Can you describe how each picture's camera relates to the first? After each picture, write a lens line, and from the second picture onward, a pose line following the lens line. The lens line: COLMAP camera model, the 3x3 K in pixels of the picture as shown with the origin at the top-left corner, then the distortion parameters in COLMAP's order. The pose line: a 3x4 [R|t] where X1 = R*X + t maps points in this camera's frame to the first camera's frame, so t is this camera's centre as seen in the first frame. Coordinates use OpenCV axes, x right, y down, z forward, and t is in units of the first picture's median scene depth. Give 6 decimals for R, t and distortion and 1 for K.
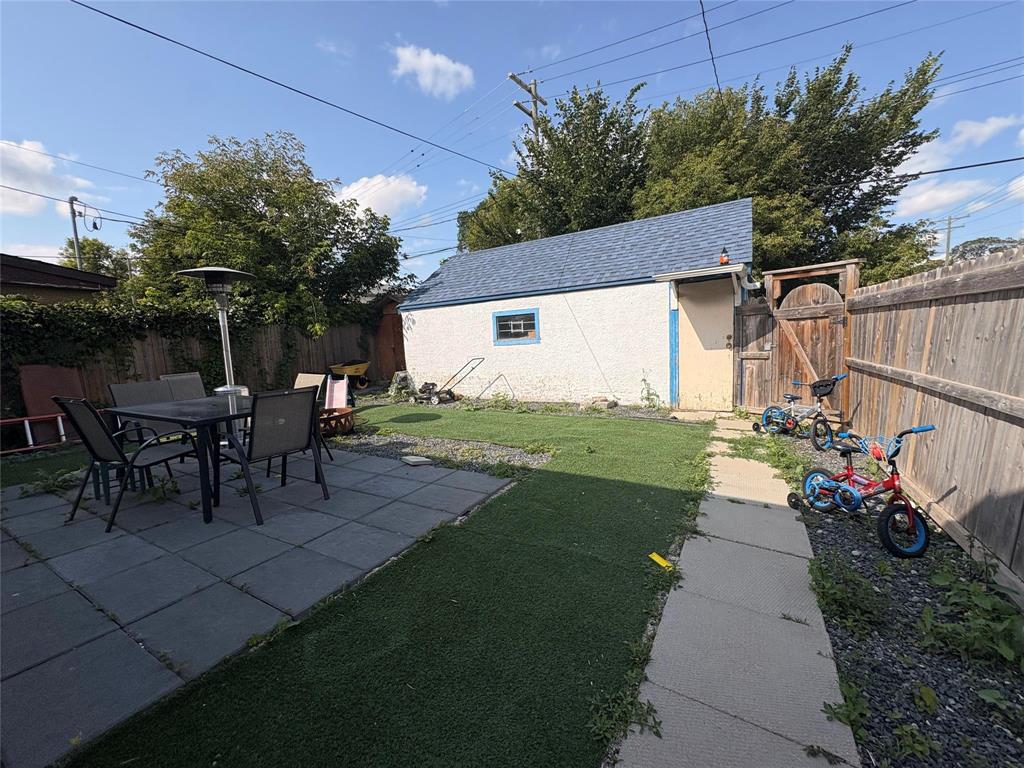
lens RADIAL K [[404.8, 0, 509.5], [0, 404.8, 384.2], [0, 0, 1]] dist [0.004211, -0.000800]
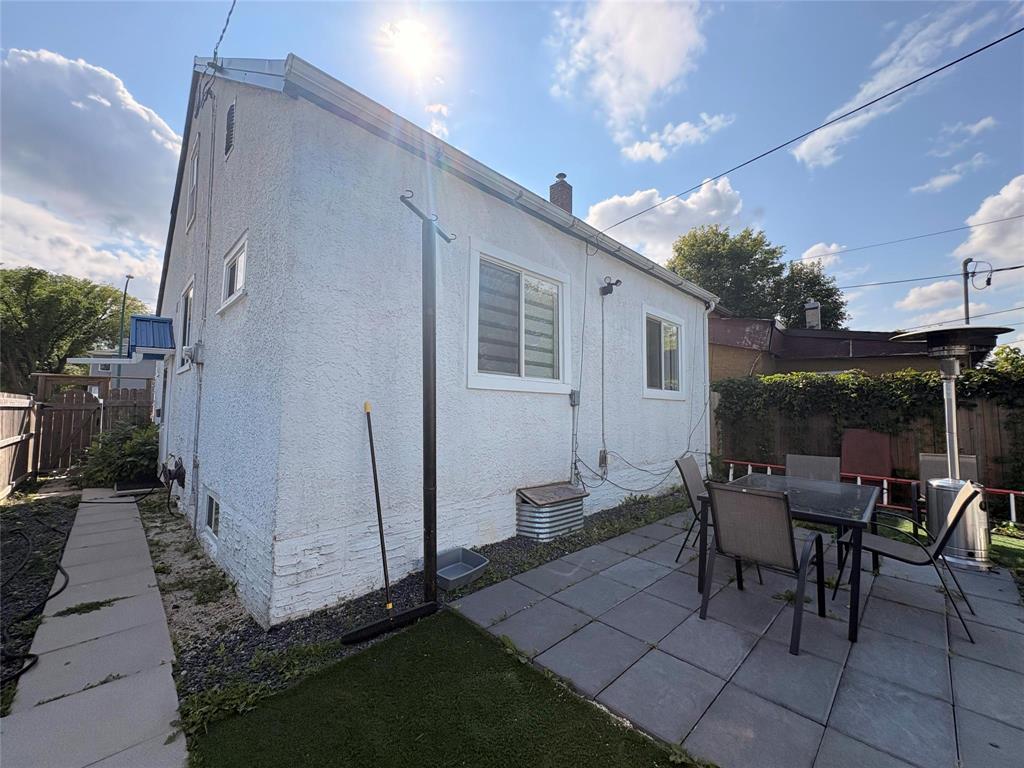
lens RADIAL K [[404.8, 0, 512.7], [0, 404.8, 388.2], [0, 0, 1]] dist [0.004211, -0.000800]
pose [[-0.254782, -0.012204, -0.966921, 0.235032], [-0.107042, 0.994131, 0.015658, -0.088286], [0.961056, 0.107490, -0.254593, 0.400939]]
